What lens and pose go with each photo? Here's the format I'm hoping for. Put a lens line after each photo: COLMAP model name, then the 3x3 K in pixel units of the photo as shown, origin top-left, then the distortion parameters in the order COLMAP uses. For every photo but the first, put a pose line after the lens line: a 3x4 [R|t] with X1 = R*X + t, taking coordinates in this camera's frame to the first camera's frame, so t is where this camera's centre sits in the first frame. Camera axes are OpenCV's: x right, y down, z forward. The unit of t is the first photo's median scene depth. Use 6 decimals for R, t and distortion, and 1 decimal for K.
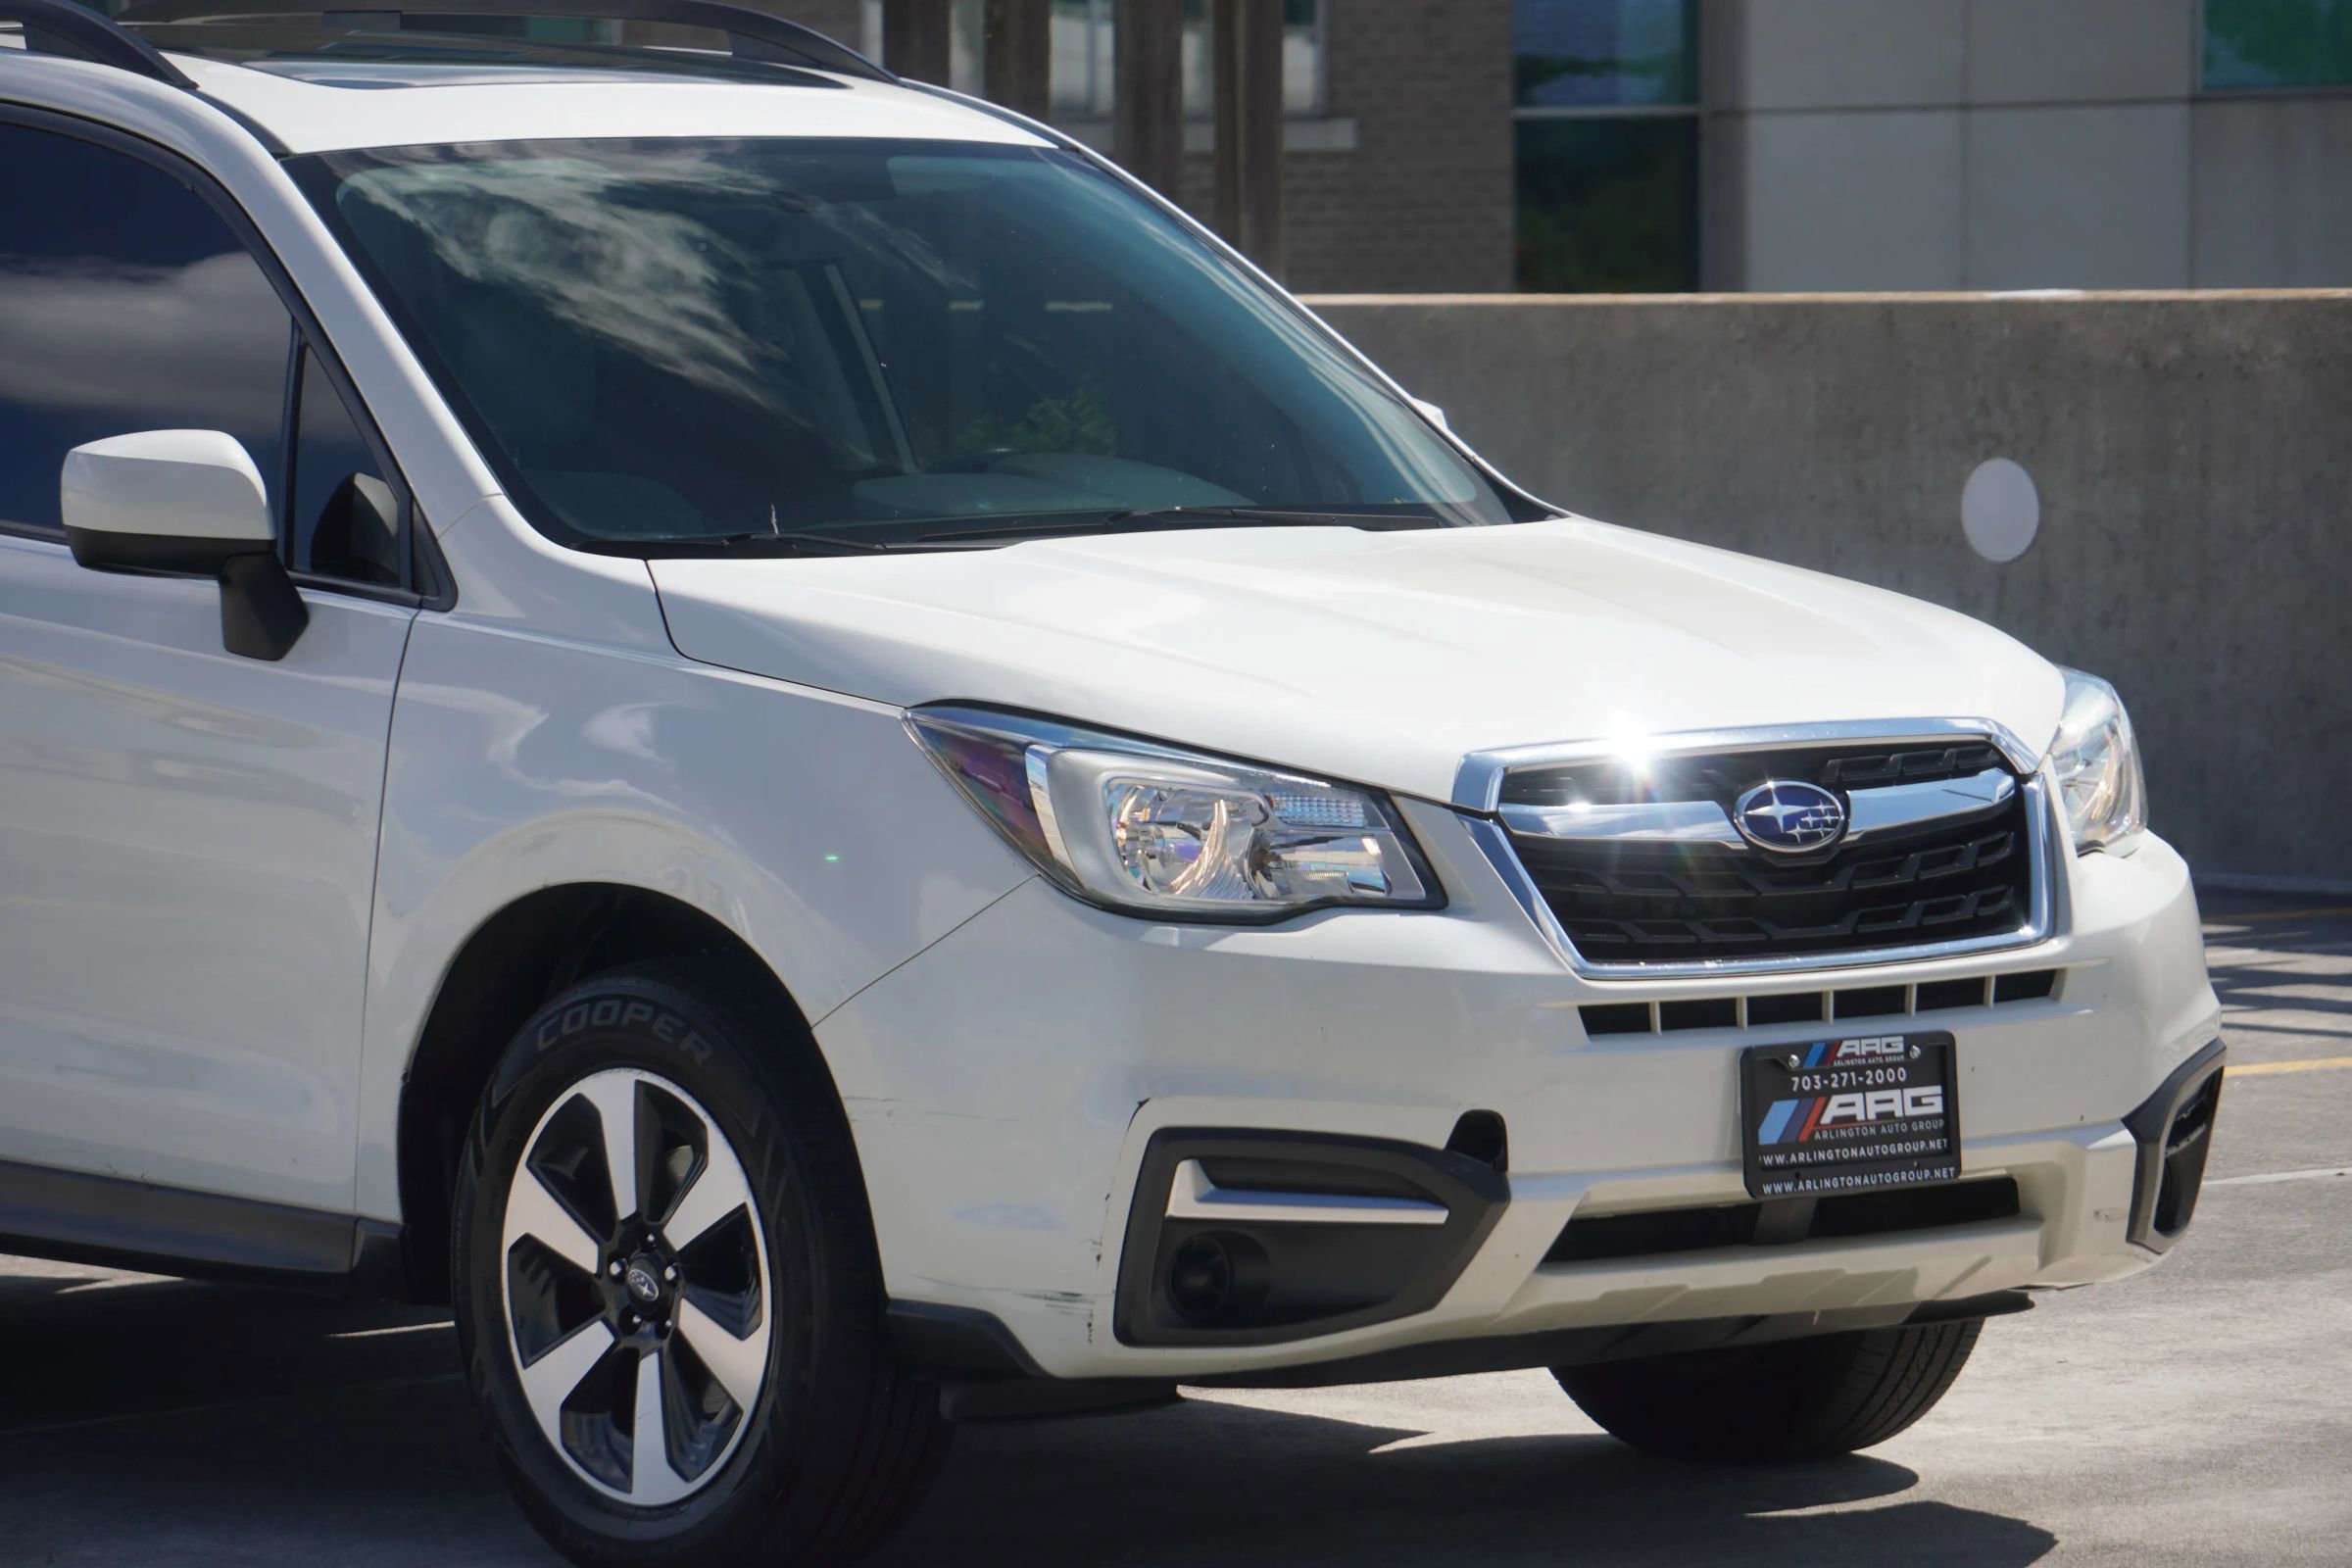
lens RADIAL K [[10063.9, 0, 1176.0], [0, 10063.9, 784.0], [0, 0, 1]] dist [1.427438, 10.344087]
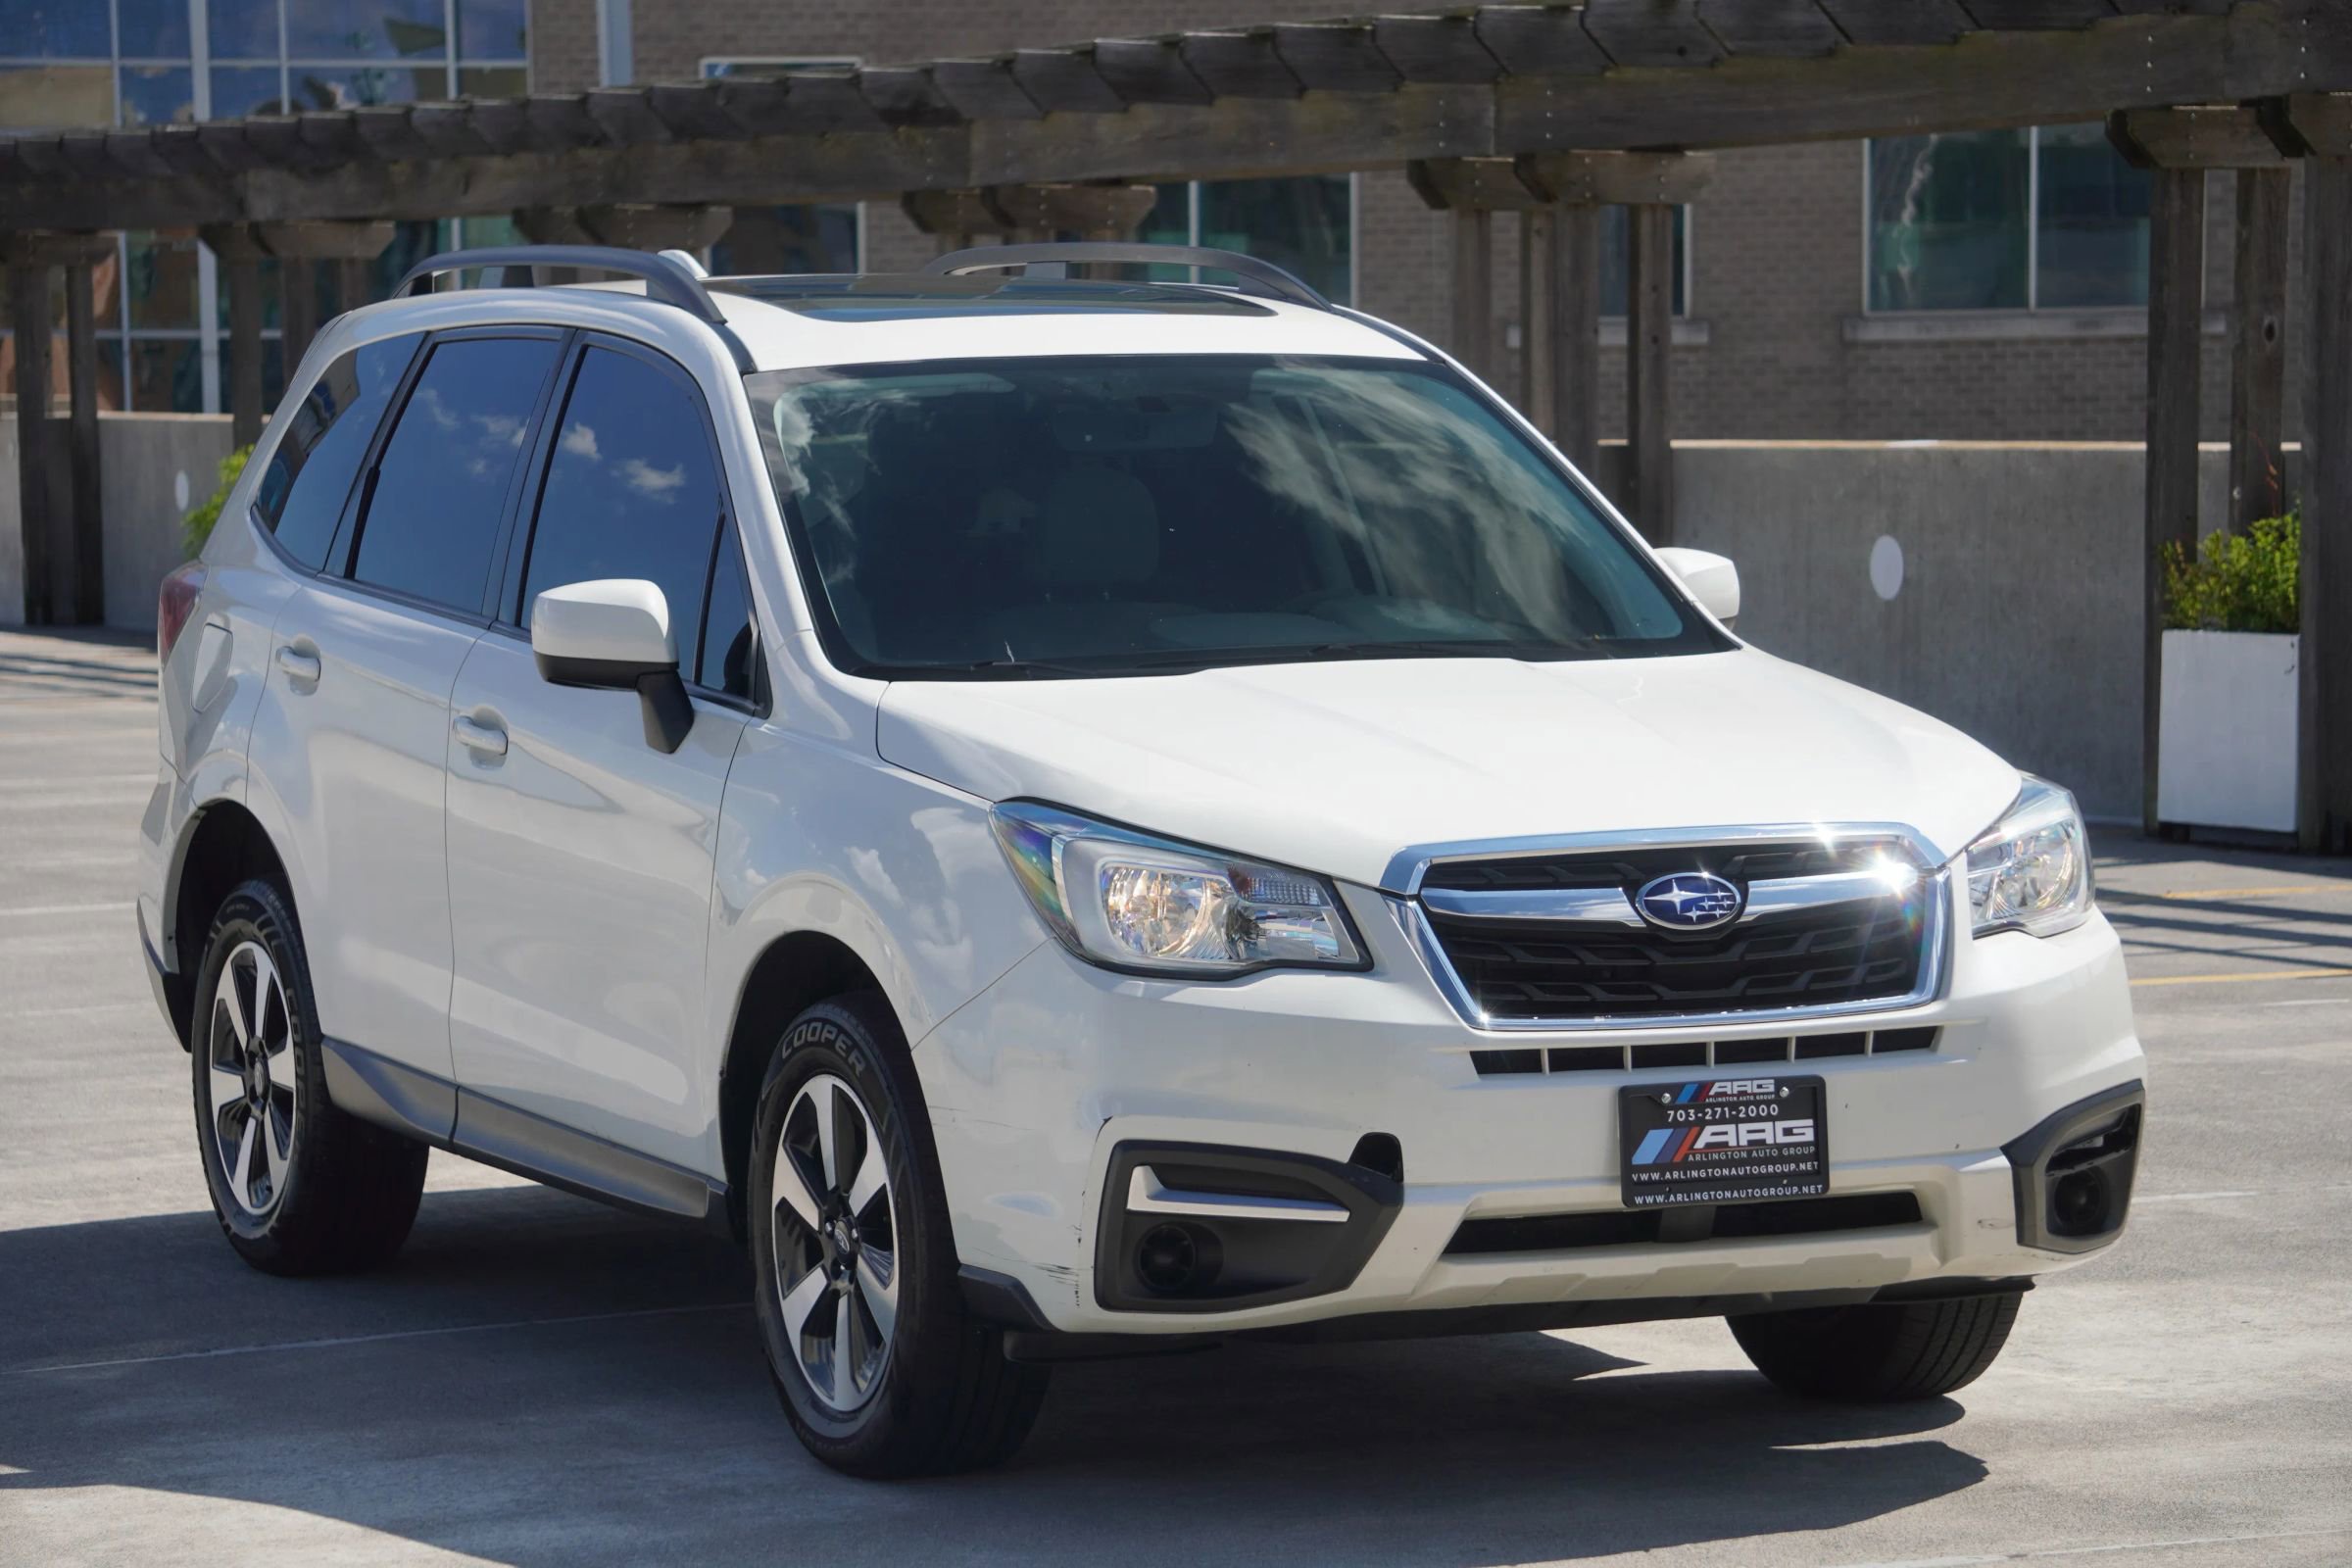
lens RADIAL K [[6878.9, 0, 1176.0], [0, 6878.9, 784.0], [0, 0, 1]] dist [0.705169, -0.106029]
pose [[0.964382, 0.016613, -0.263991, 0.225315], [-0.015688, 0.999861, 0.005612, -0.015112], [0.264048, -0.001271, 0.964509, 0.159575]]
